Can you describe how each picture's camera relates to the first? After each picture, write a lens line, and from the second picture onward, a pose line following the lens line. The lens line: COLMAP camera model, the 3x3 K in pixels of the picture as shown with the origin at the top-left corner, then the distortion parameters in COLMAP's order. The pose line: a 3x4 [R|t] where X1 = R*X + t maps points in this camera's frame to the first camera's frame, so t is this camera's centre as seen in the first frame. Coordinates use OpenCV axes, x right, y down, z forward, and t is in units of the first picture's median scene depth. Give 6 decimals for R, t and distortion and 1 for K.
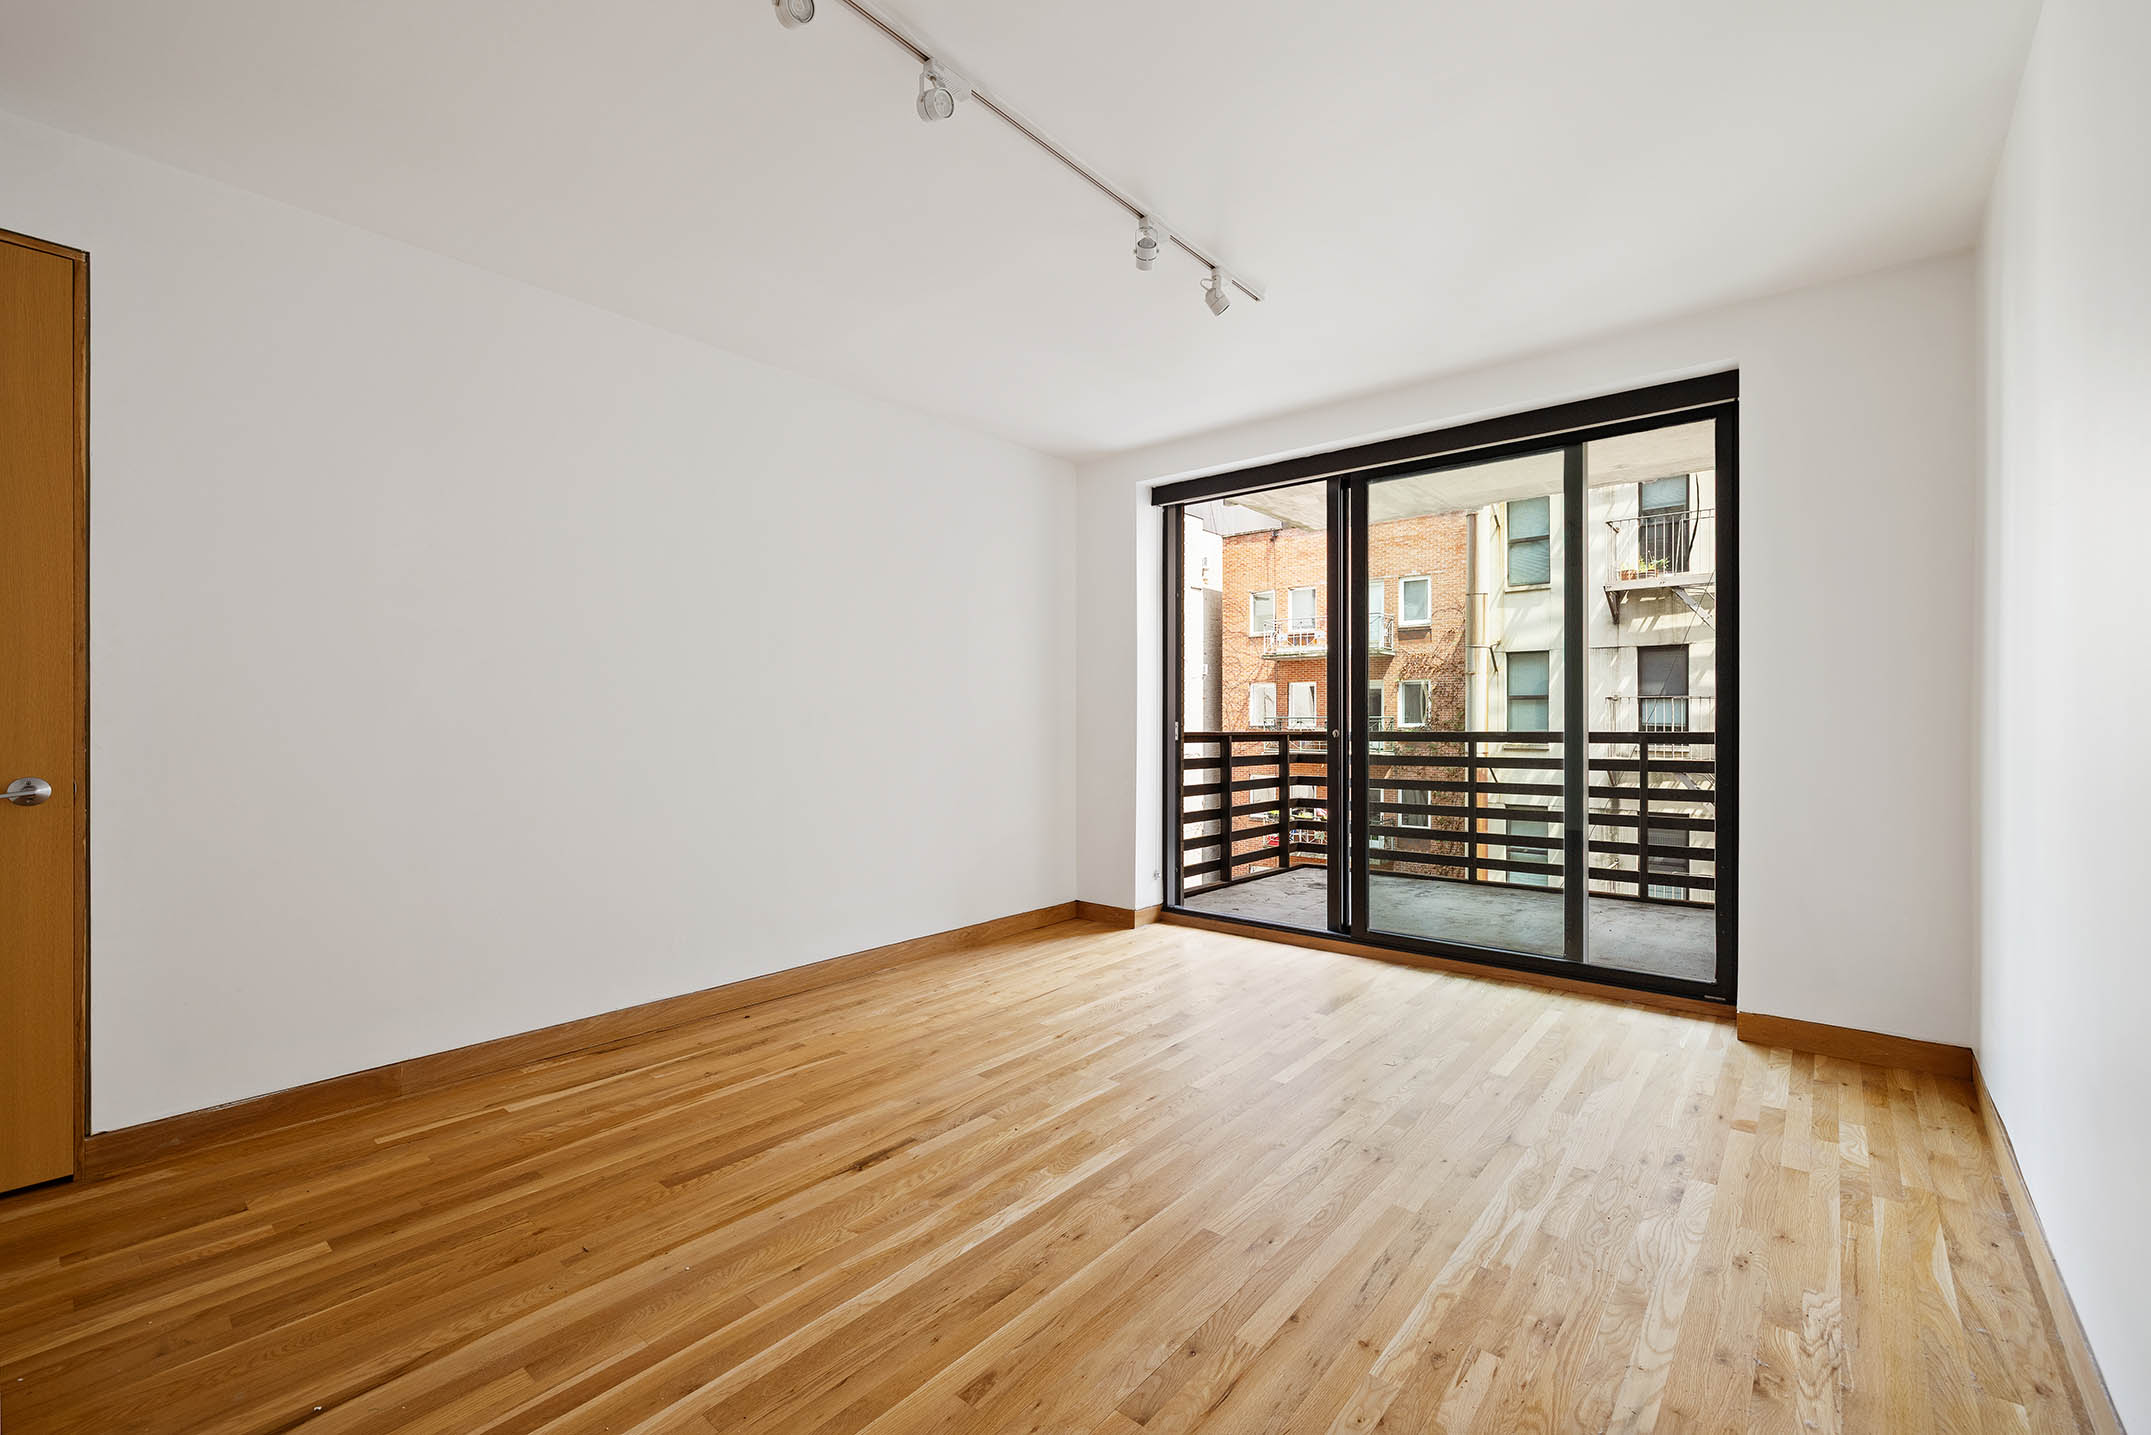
lens RADIAL K [[909.7, 0, 1075.5], [0, 909.7, 717.5], [0, 0, 1]] dist [0.001335, 0.000080]
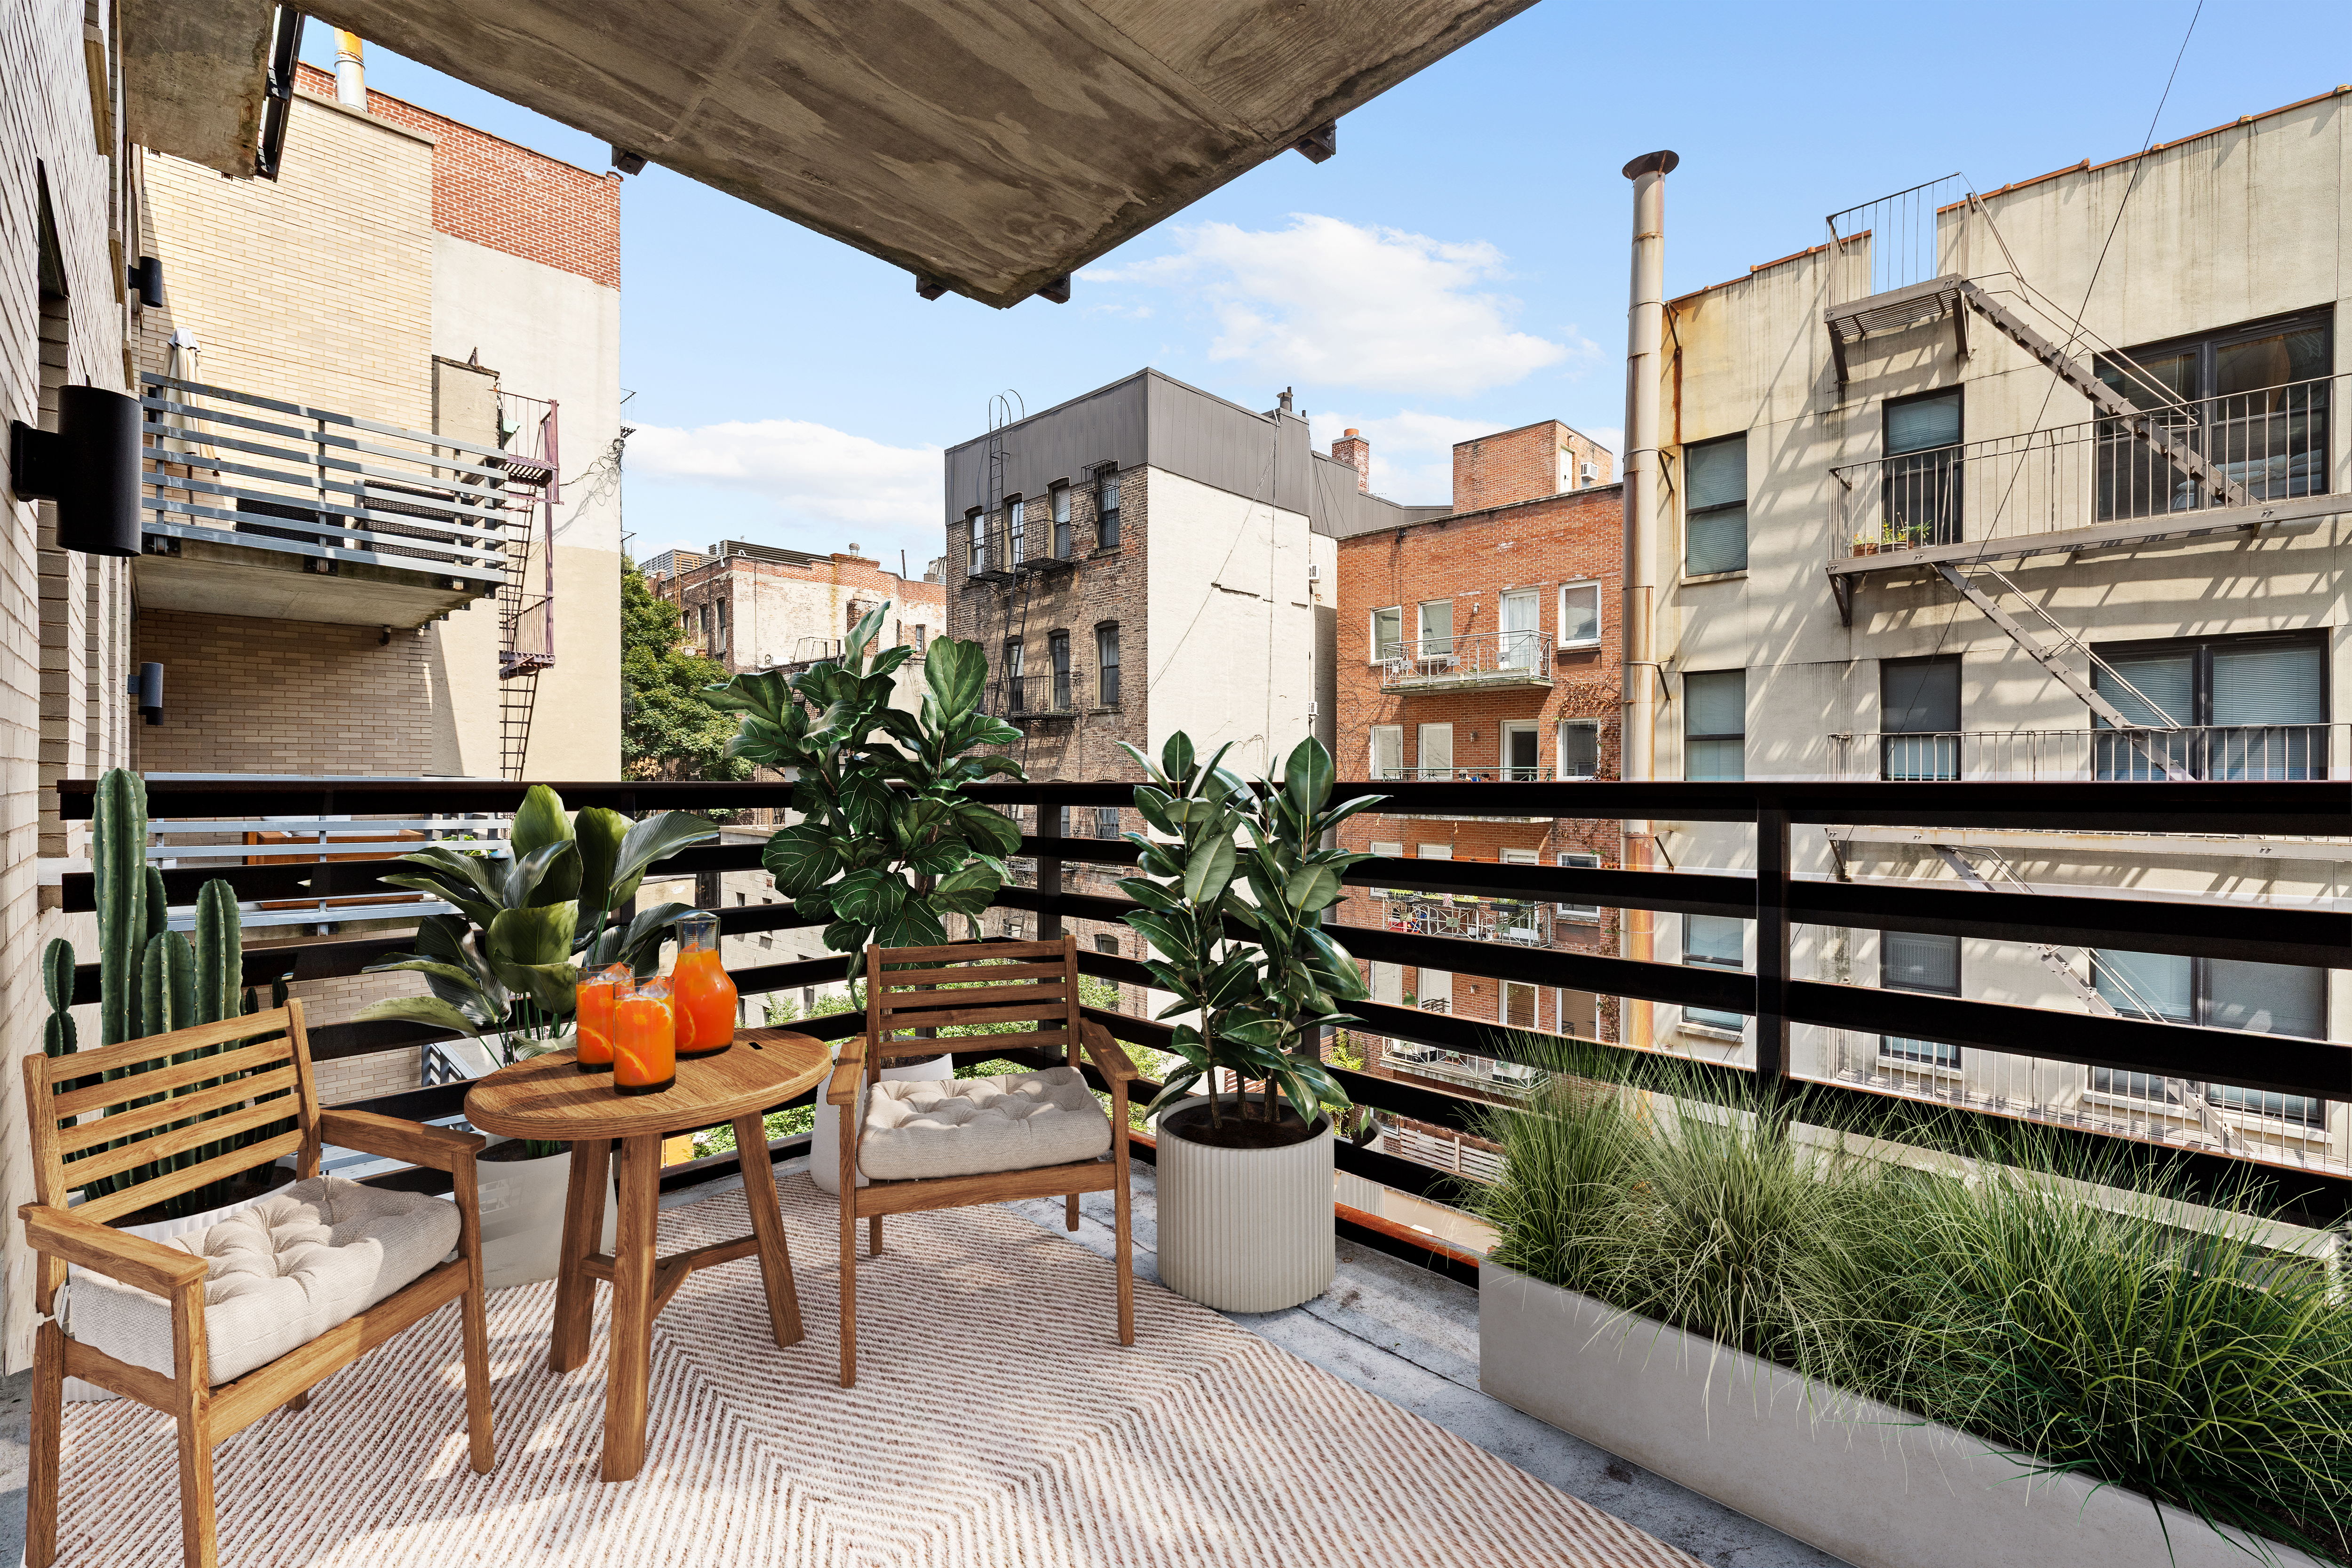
lens RADIAL K [[991.6, 0, 1176.0], [0, 991.6, 784.0], [0, 0, 1]] dist [-0.001828, -0.000162]
pose [[0.997268, -0.002642, -0.073824, 0.097969], [0.003661, 0.999900, 0.013666, 0.001189], [0.073781, -0.013899, 0.997178, 0.148280]]
